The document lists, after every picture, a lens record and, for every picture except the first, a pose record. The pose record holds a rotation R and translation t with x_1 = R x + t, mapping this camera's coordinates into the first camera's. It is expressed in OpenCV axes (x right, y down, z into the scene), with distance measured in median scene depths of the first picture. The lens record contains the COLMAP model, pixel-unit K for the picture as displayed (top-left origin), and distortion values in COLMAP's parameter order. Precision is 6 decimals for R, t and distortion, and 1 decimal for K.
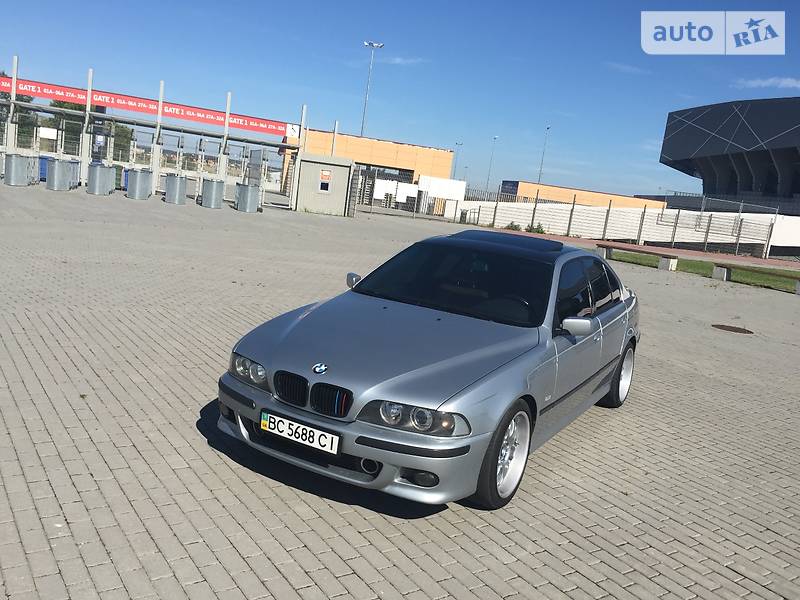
lens RADIAL K [[699.0, 0, 397.6], [0, 699.0, 288.3], [0, 0, 1]] dist [0.087442, -0.127004]
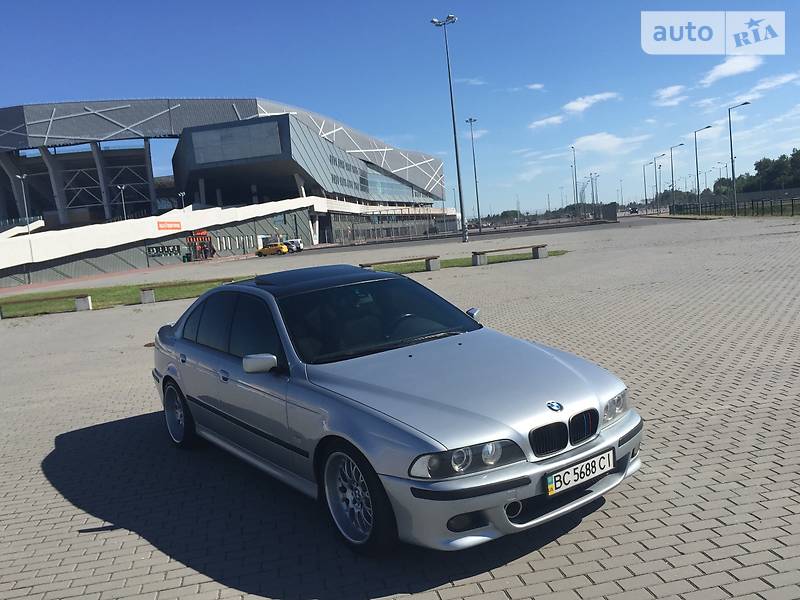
lens RADIAL K [[699.0, 0, 397.6], [0, 699.0, 288.3], [0, 0, 1]] dist [0.087442, -0.127004]
pose [[0.394852, -0.243493, 0.885891, -0.697178], [0.274271, 0.951512, 0.139283, -0.161971], [-0.876851, 0.187978, 0.442490, 0.495973]]
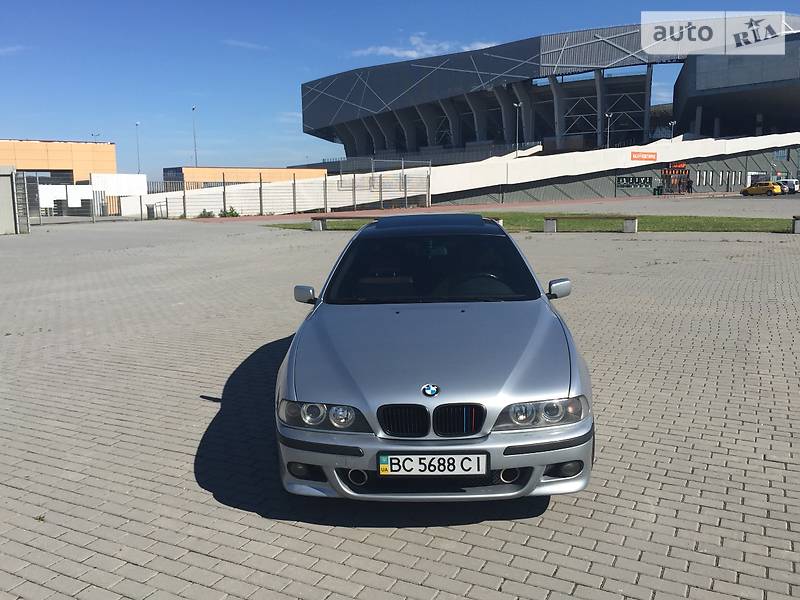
lens RADIAL K [[699.0, 0, 397.6], [0, 699.0, 288.3], [0, 0, 1]] dist [0.087442, -0.127004]
pose [[0.878738, -0.209413, 0.428912, -0.347403], [0.197242, 0.977617, 0.073212, -0.061235], [-0.434644, 0.020265, 0.900374, 0.134357]]
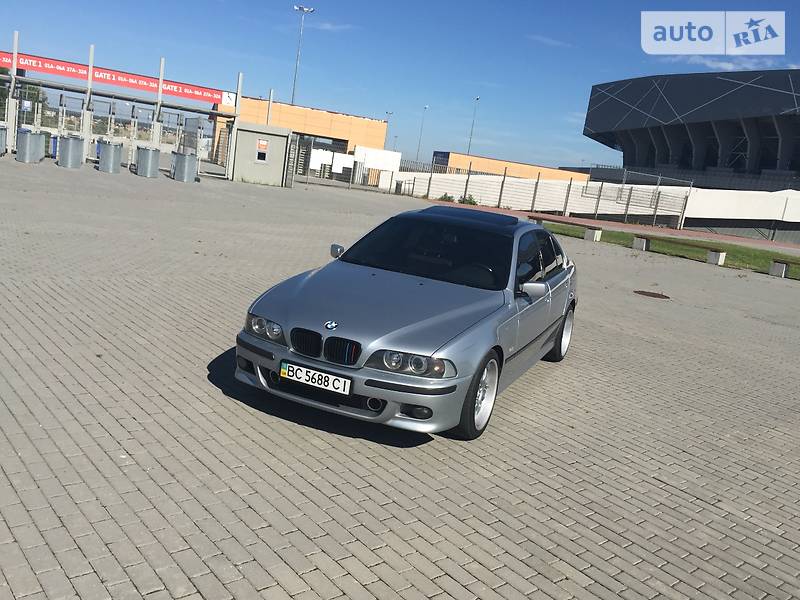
lens RADIAL K [[699.0, 0, 397.6], [0, 699.0, 288.3], [0, 0, 1]] dist [0.087442, -0.127004]
pose [[0.995032, -0.006292, 0.099354, -0.078708], [0.002036, 0.999078, 0.042879, -0.000307], [-0.099532, -0.042463, 0.994128, -0.135716]]
